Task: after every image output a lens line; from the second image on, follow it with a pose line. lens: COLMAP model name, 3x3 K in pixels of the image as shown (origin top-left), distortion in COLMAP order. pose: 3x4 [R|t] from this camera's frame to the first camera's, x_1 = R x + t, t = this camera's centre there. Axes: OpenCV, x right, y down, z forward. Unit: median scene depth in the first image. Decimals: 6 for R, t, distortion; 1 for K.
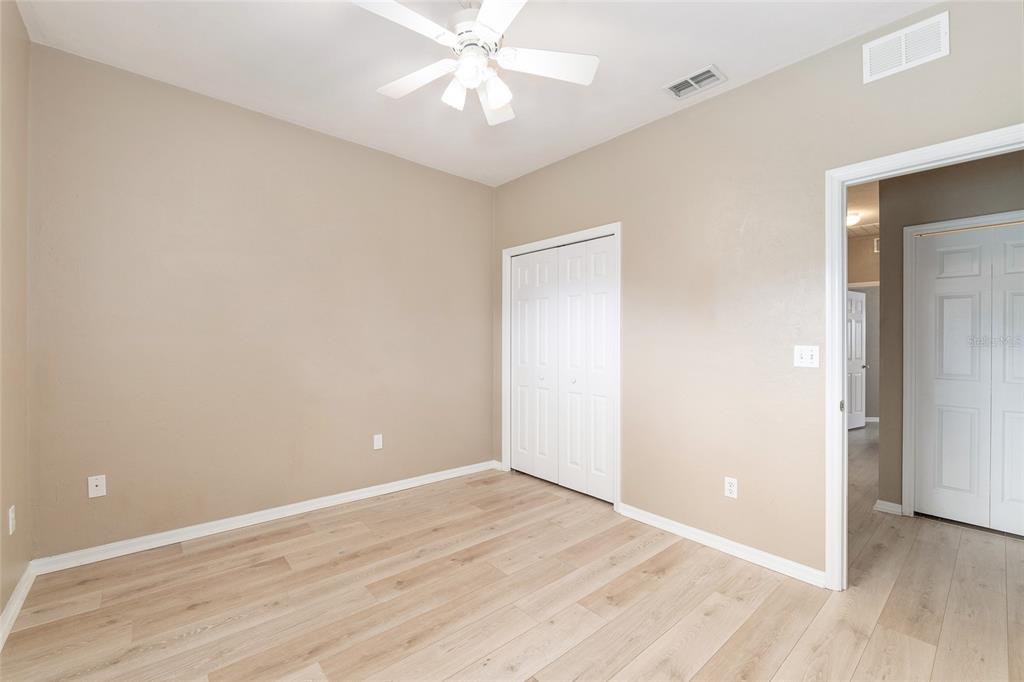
lens RADIAL K [[430.3, 0, 509.2], [0, 430.3, 342.8], [0, 0, 1]] dist [-0.010278, 0.000108]
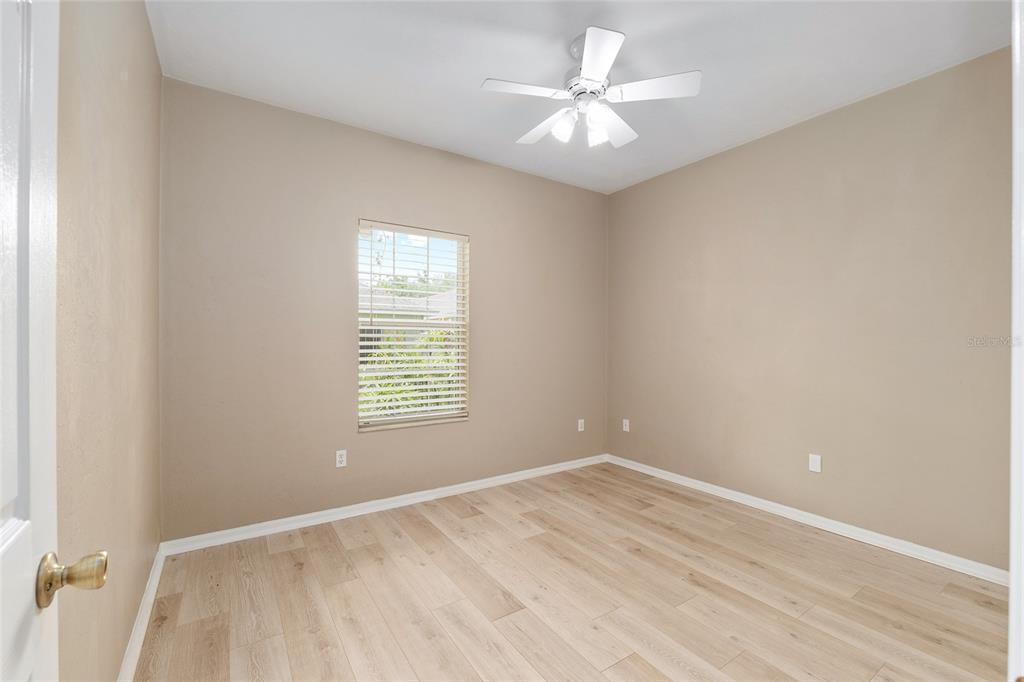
lens RADIAL K [[430.3, 0, 509.2], [0, 430.3, 342.8], [0, 0, 1]] dist [-0.010278, 0.000108]
pose [[-0.135010, -0.005684, -0.990828, 0.855845], [-0.003386, 0.999980, -0.005275, -0.001238], [0.990838, 0.002643, -0.135027, 0.718067]]
